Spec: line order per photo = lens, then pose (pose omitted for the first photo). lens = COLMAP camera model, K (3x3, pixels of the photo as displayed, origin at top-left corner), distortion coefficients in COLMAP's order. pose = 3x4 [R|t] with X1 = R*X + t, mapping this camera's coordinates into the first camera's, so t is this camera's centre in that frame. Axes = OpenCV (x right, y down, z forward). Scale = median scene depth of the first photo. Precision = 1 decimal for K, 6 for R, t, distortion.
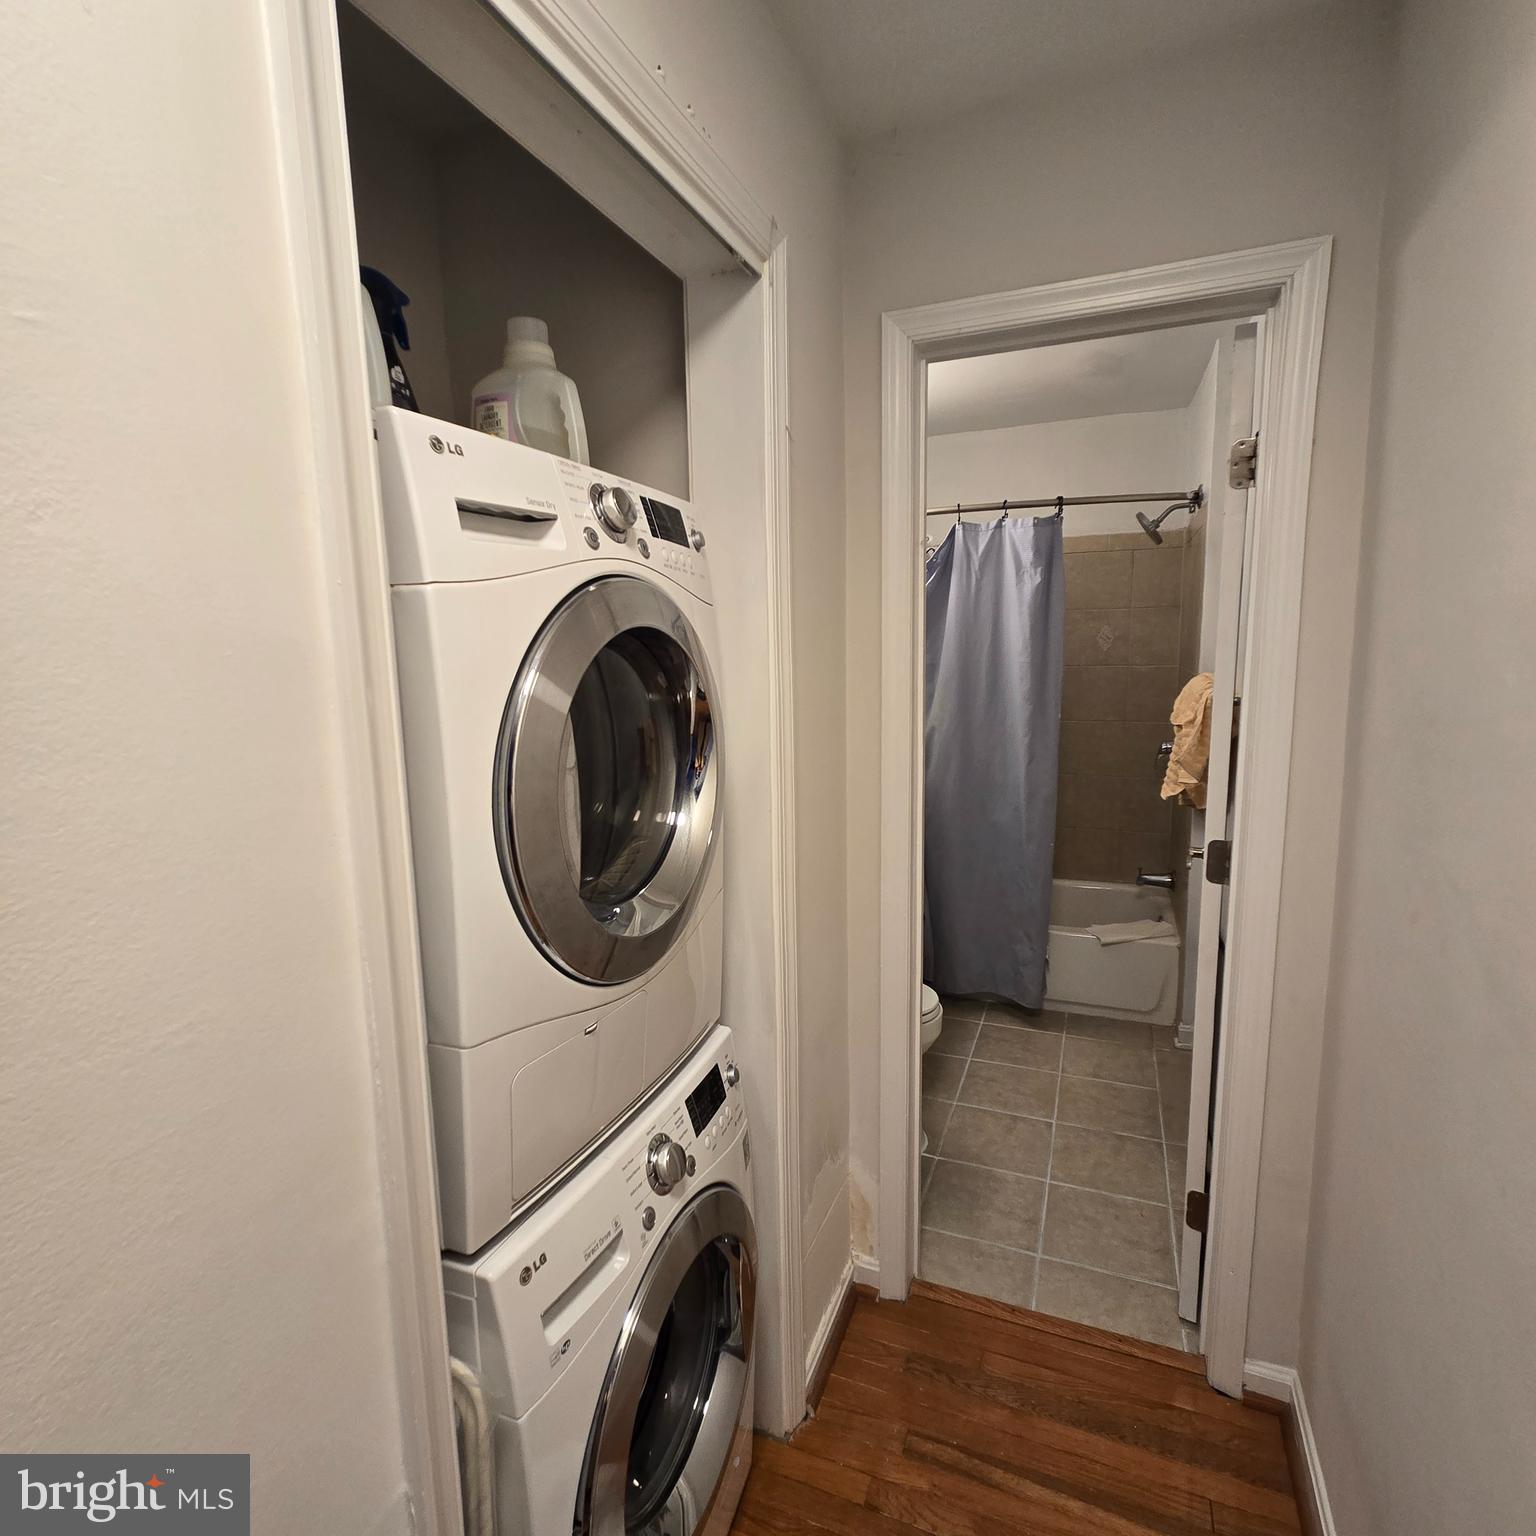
lens RADIAL K [[816.9, 0, 770.8], [0, 816.9, 769.6], [0, 0, 1]] dist [0.001622, 0.000396]
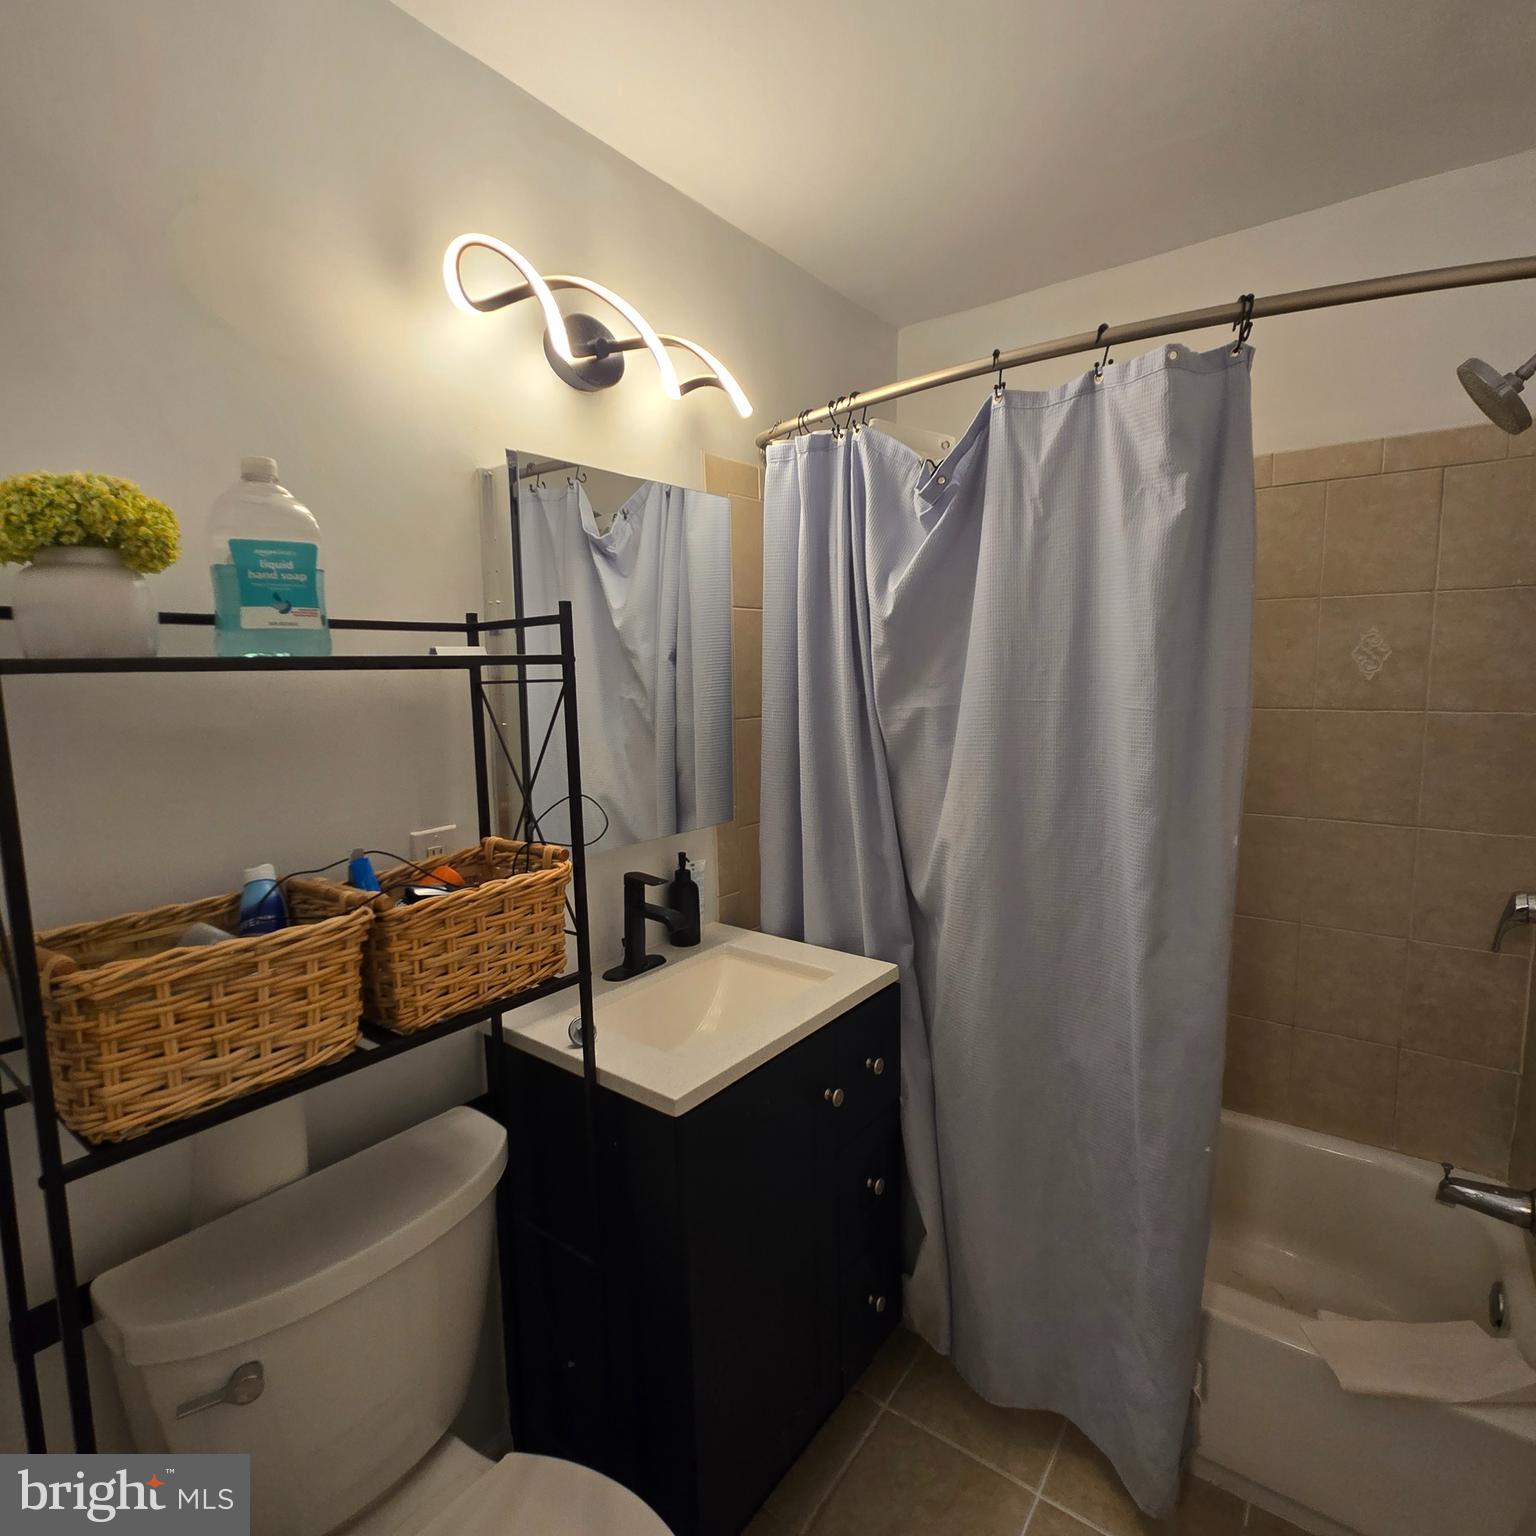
lens RADIAL K [[816.9, 0, 767.6], [0, 816.9, 763.4], [0, 0, 1]] dist [0.001622, 0.000396]
pose [[0.969176, 0.033418, -0.244092, 0.225924], [-0.040360, 0.998909, -0.023491, -0.086019], [0.243041, 0.032618, 0.969468, 0.548287]]
